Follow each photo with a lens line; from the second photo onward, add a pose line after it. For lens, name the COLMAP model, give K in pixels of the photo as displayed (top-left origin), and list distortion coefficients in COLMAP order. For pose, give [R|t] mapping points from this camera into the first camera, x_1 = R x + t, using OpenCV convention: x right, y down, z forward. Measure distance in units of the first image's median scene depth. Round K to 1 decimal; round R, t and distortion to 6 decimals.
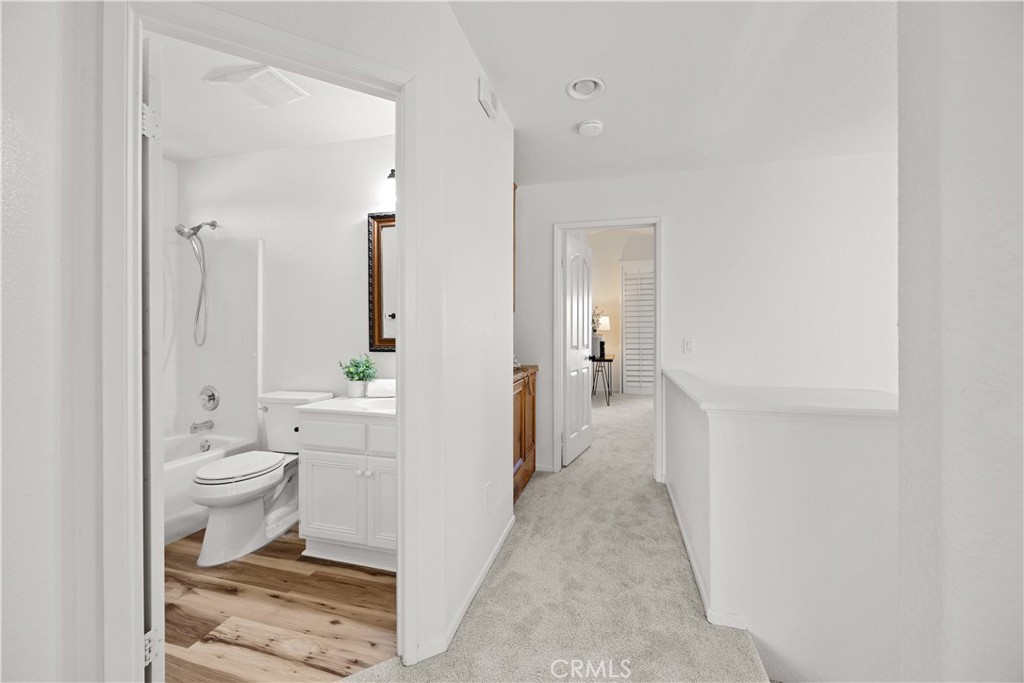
lens RADIAL K [[399.2, 0, 510.9], [0, 399.2, 336.2], [0, 0, 1]] dist [0.000055, -0.000019]
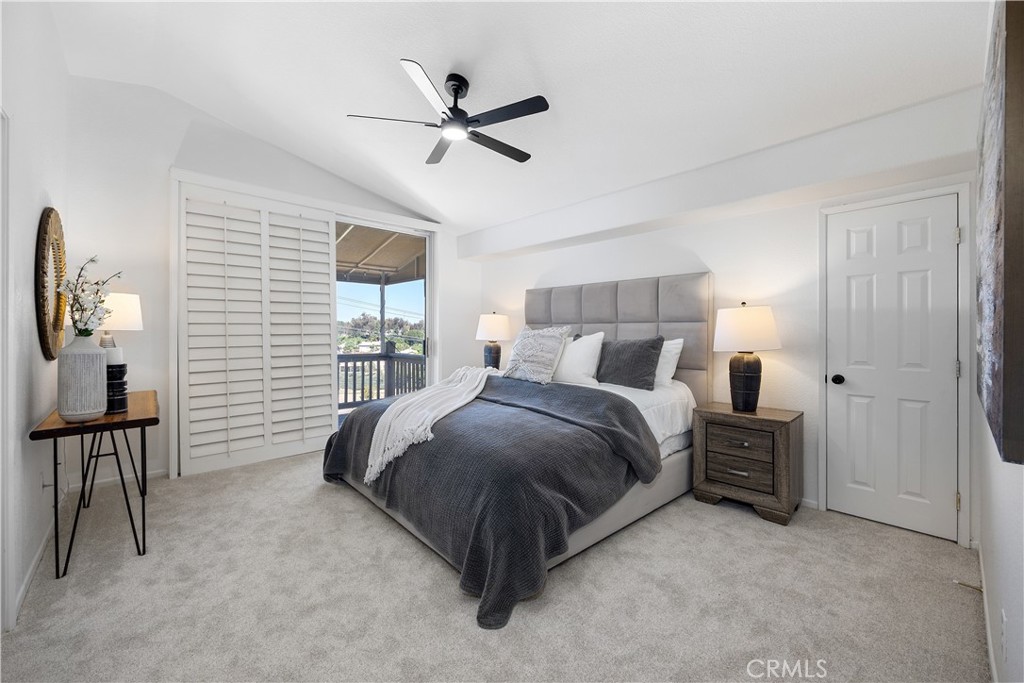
lens RADIAL K [[399.2, 0, 509.5], [0, 399.2, 335.4], [0, 0, 1]] dist [0.000055, -0.000019]
pose [[0.535973, -0.002206, 0.844232, 0.118840], [0.004212, 0.999991, -0.000061, -0.009193], [-0.844224, 0.003588, 0.535978, 0.522152]]
